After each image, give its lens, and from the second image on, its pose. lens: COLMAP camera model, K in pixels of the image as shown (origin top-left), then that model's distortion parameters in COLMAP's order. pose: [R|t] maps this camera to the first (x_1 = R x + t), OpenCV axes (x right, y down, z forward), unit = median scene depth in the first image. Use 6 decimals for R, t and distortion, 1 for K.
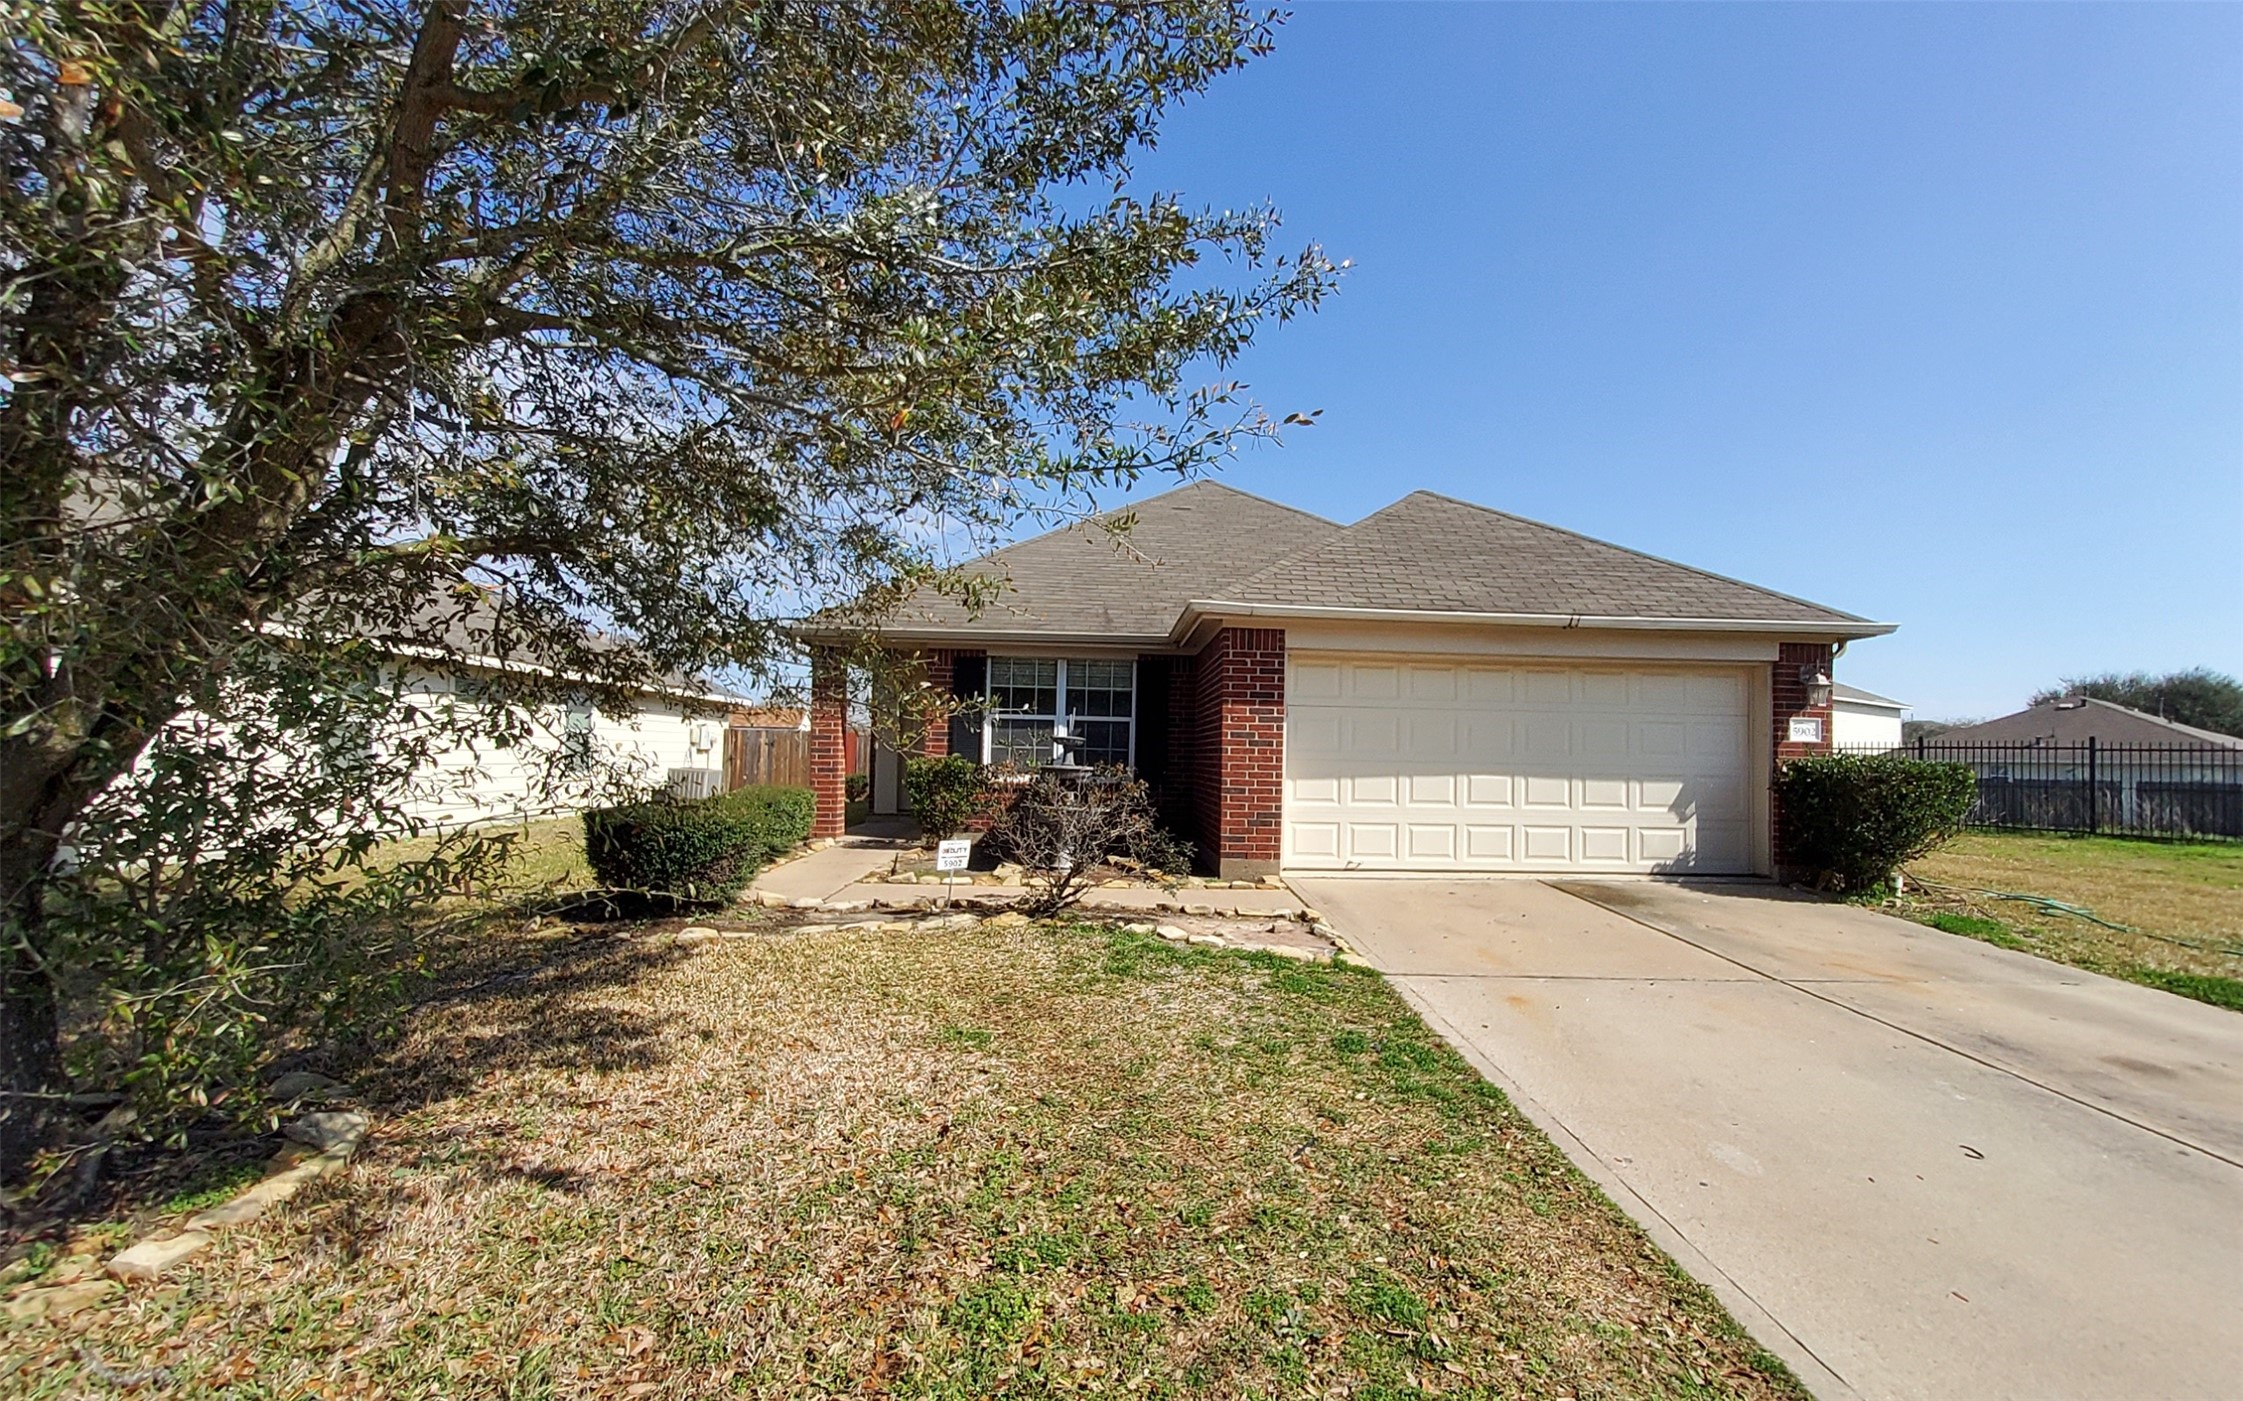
lens RADIAL K [[892.0, 0, 1139.5], [0, 892.0, 725.2], [0, 0, 1]] dist [0.003794, -0.006594]
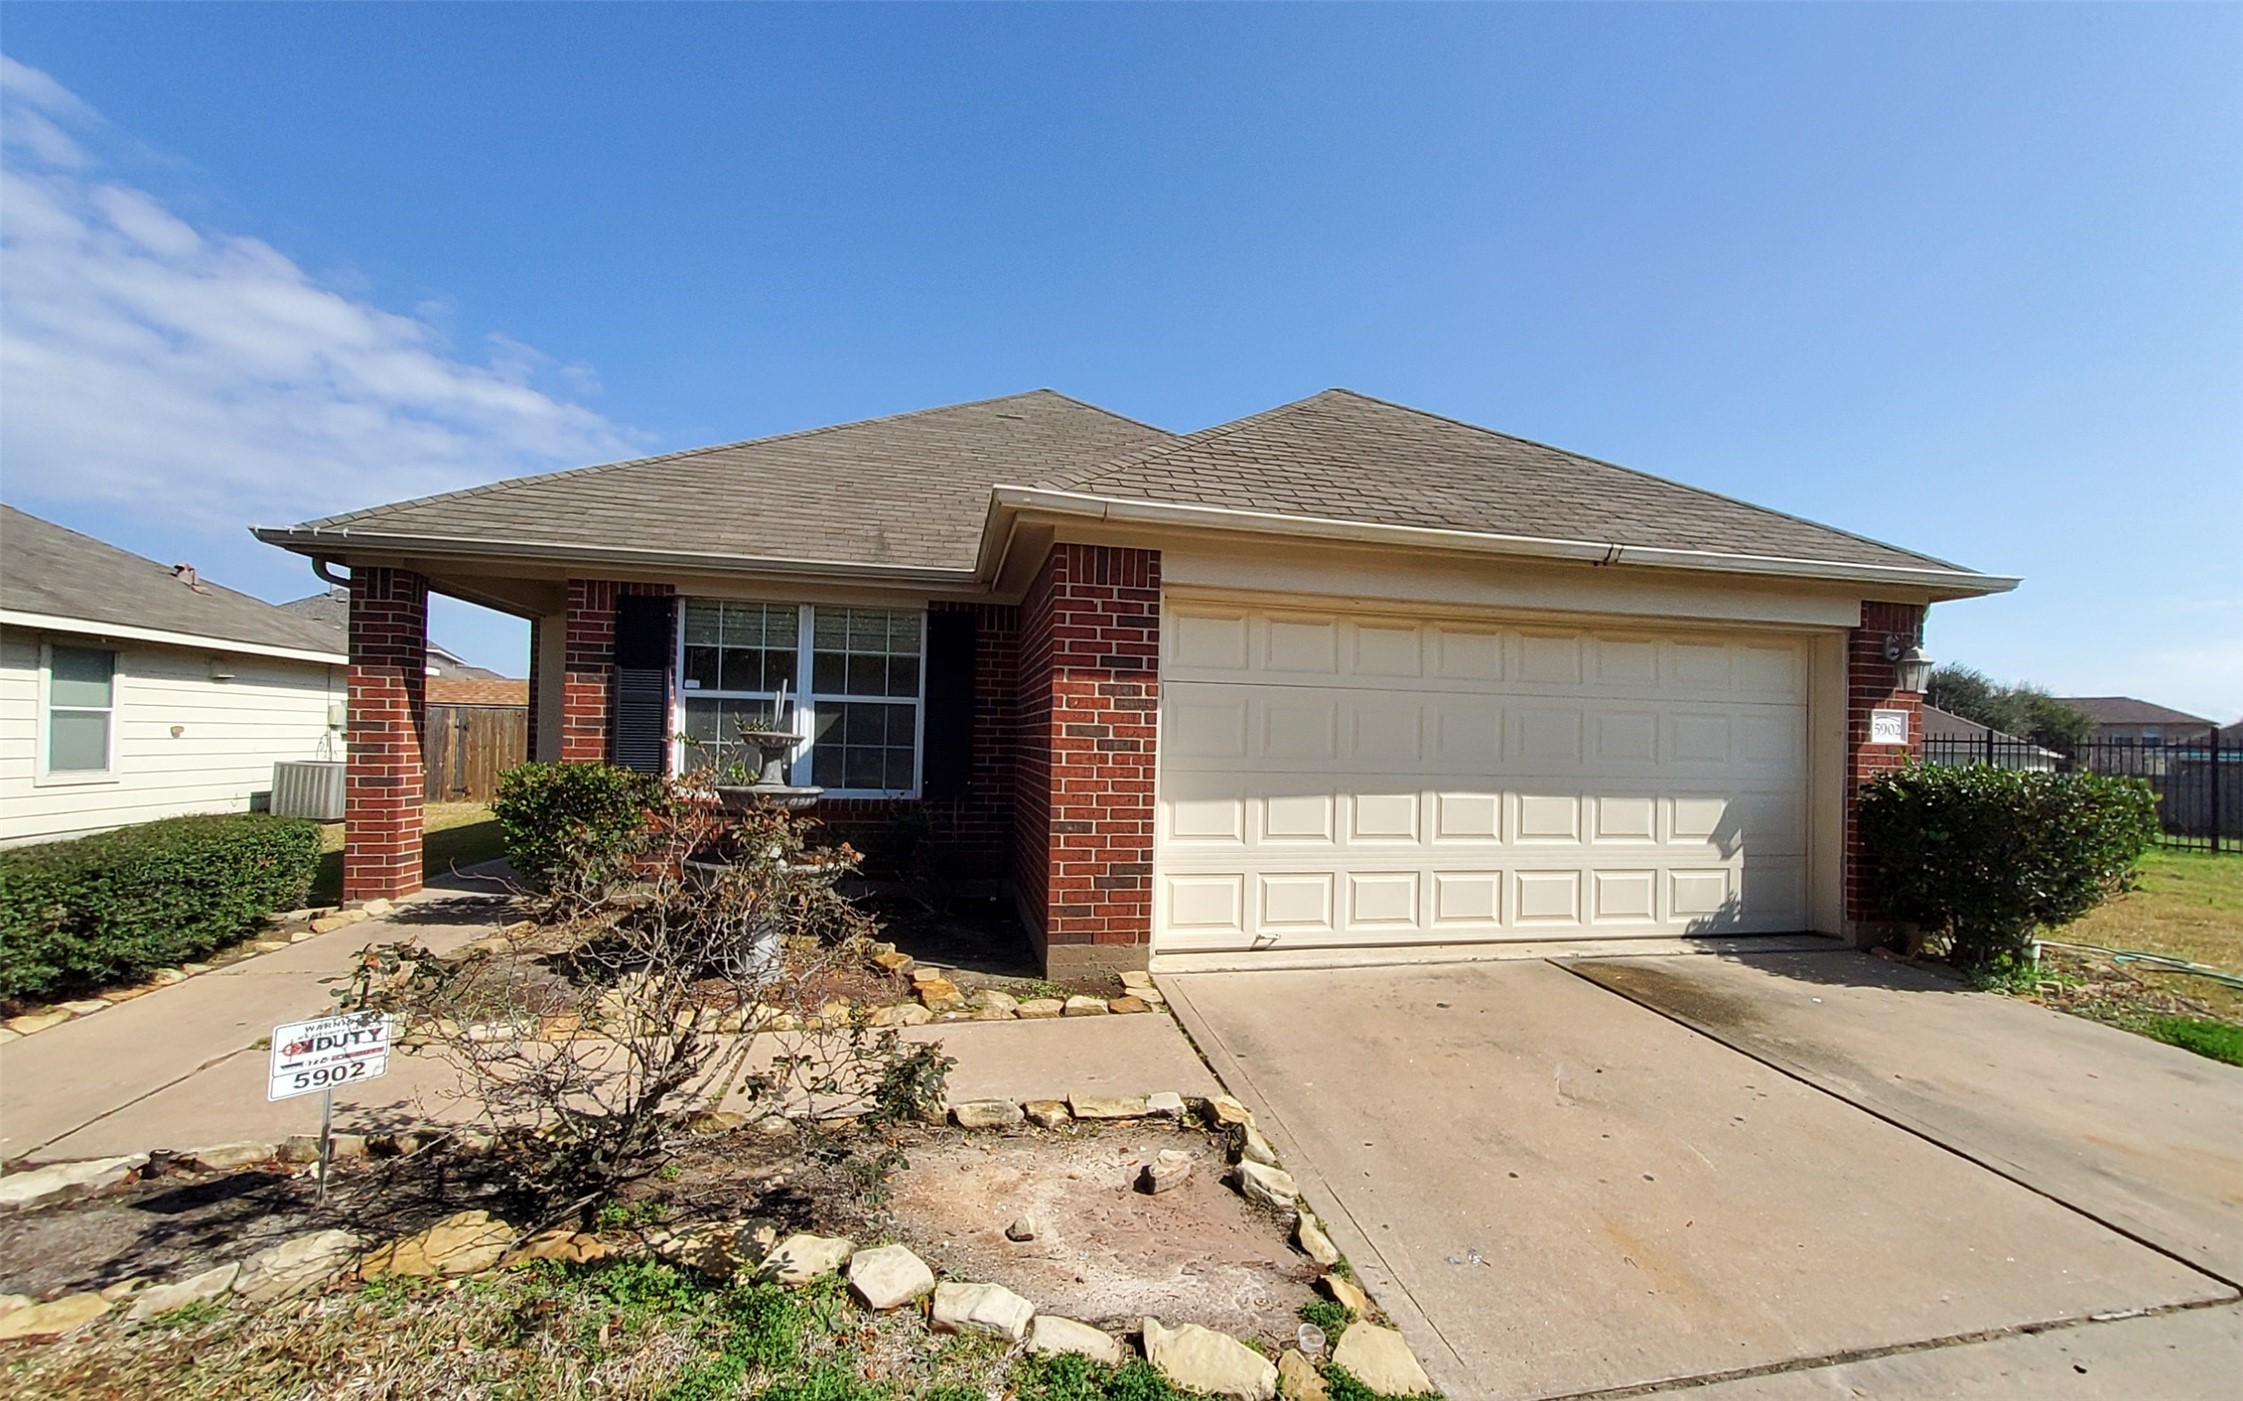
lens RADIAL K [[892.0, 0, 1139.5], [0, 892.0, 725.2], [0, 0, 1]] dist [0.003794, -0.006594]
pose [[0.985698, 0.006073, 0.168409, 0.049630], [-0.009595, 0.999752, 0.020108, -0.004185], [-0.168245, -0.021436, 0.985512, 0.410287]]
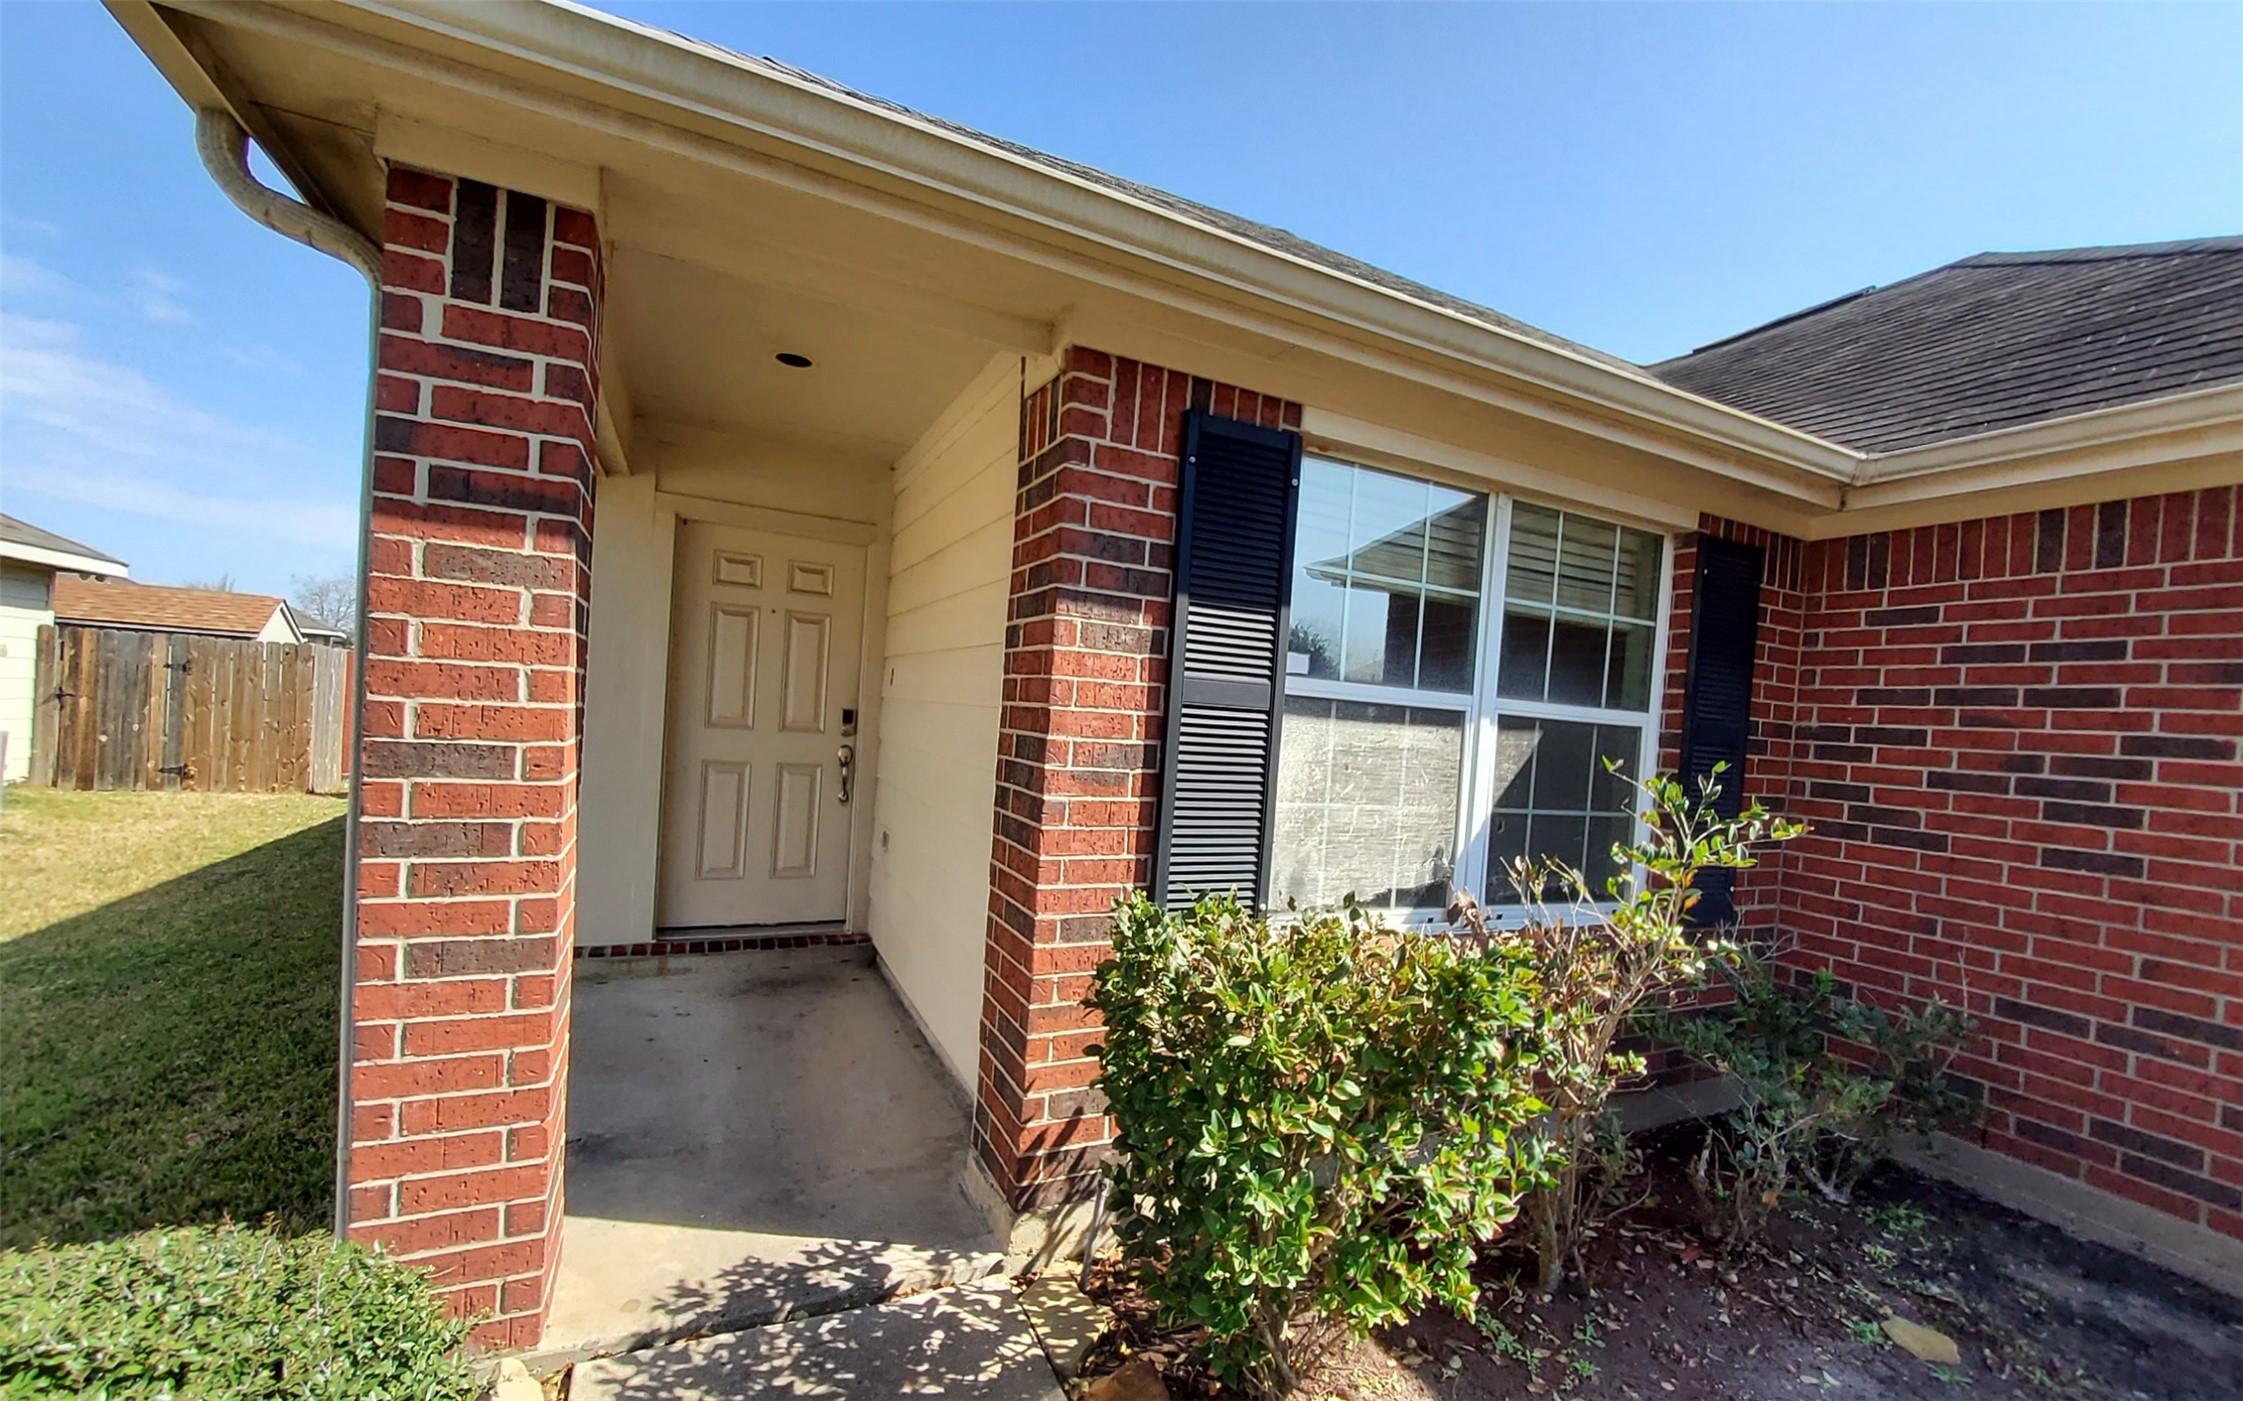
lens RADIAL K [[902.6, 0, 1161.5], [0, 902.6, 734.8], [0, 0, 1]] dist [0.001492, -0.004676]
pose [[0.915308, 0.035110, 0.401220, -0.364400], [-0.063530, 0.996308, 0.057746, -0.010753], [-0.397712, -0.078345, 0.914160, 0.957520]]
